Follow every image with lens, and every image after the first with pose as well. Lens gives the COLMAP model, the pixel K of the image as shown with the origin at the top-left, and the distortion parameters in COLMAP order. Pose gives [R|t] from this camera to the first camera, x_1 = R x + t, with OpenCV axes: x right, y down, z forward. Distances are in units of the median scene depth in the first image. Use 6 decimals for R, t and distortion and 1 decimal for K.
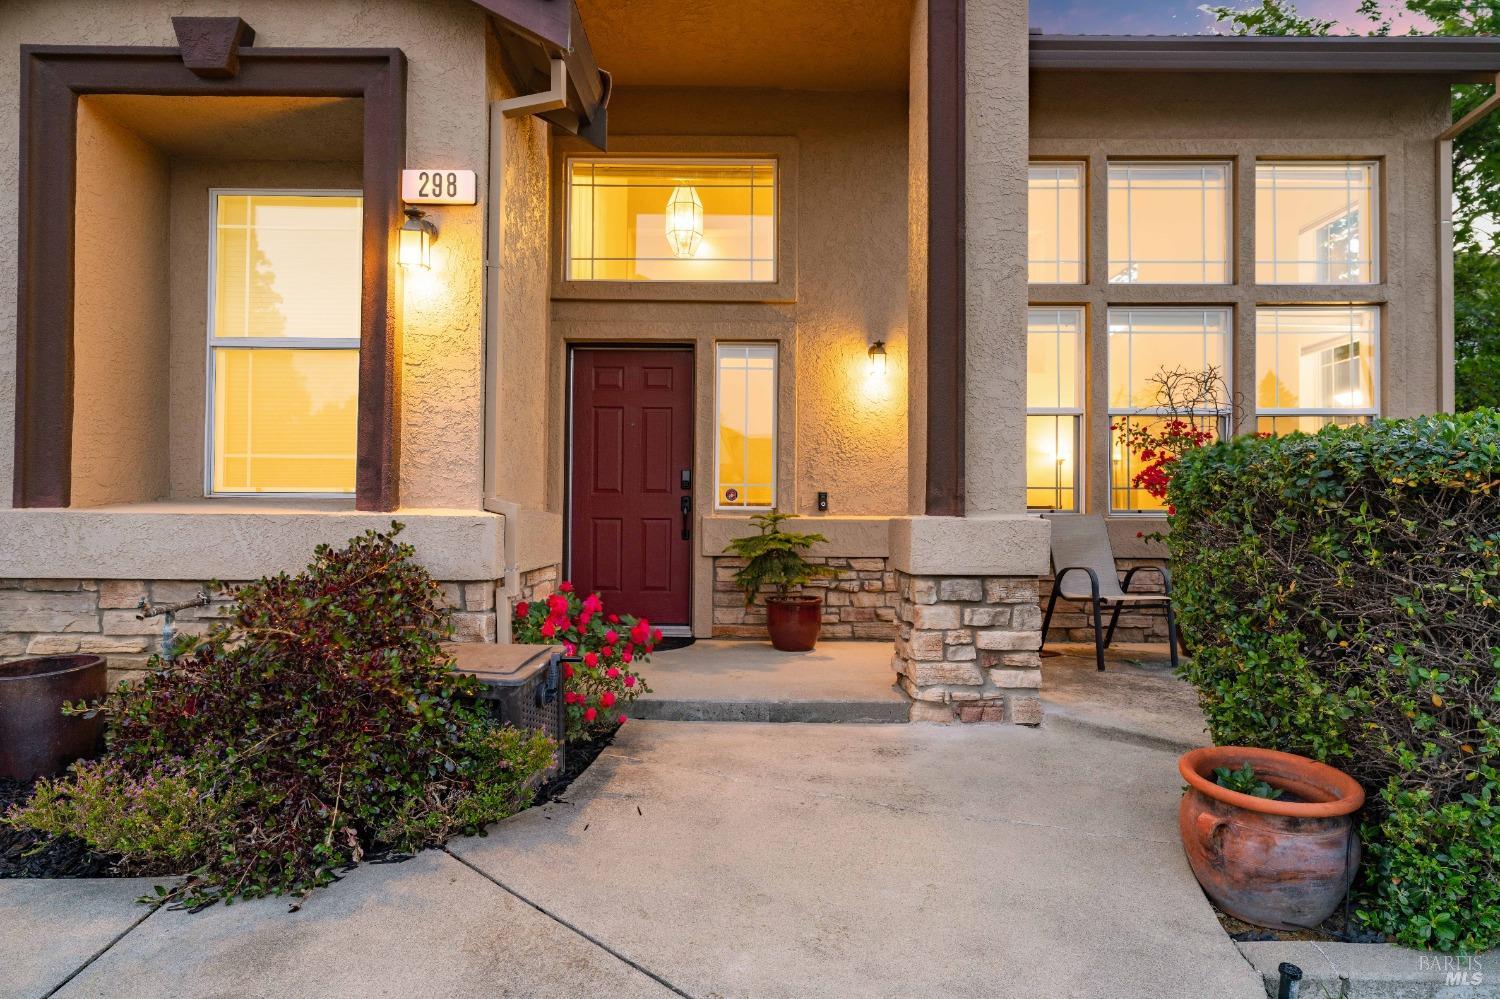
lens RADIAL K [[859.8, 0, 750.0], [0, 859.8, 499.5], [0, 0, 1]] dist [0.000945, 0.000105]
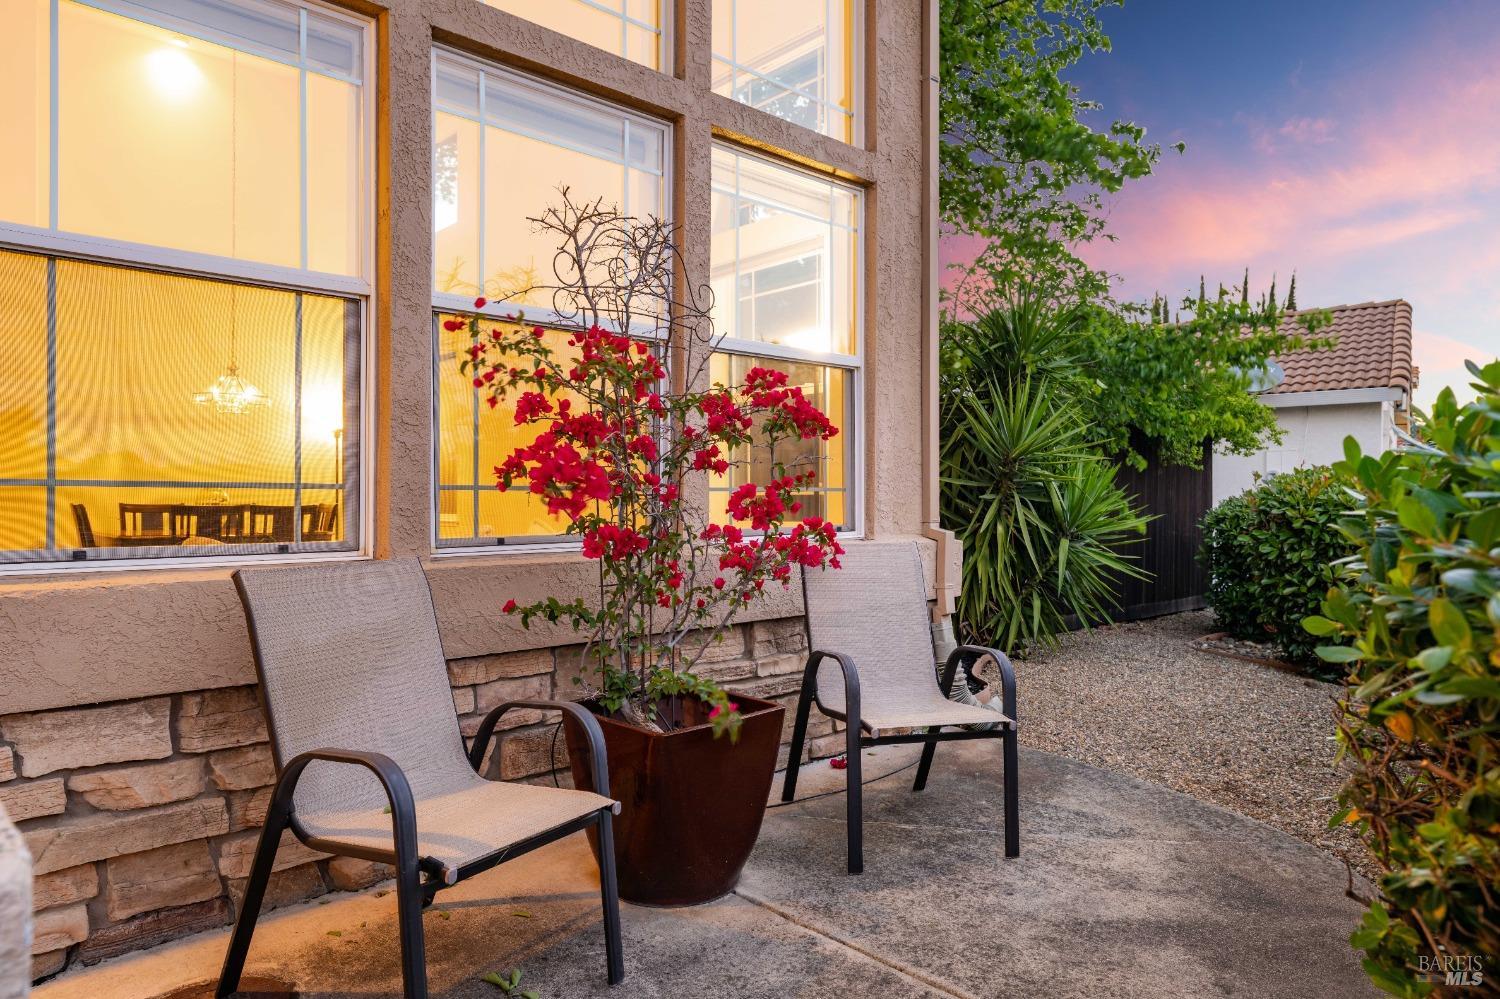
lens RADIAL K [[917.8, 0, 750.0], [0, 917.8, 499.5], [0, 0, 1]] dist [-0.000548, 0.000016]
pose [[0.728126, -0.005431, 0.685422, 0.230403], [-0.010236, 0.999771, 0.018796, -0.017197], [-0.685367, -0.020702, 0.727904, 0.584465]]
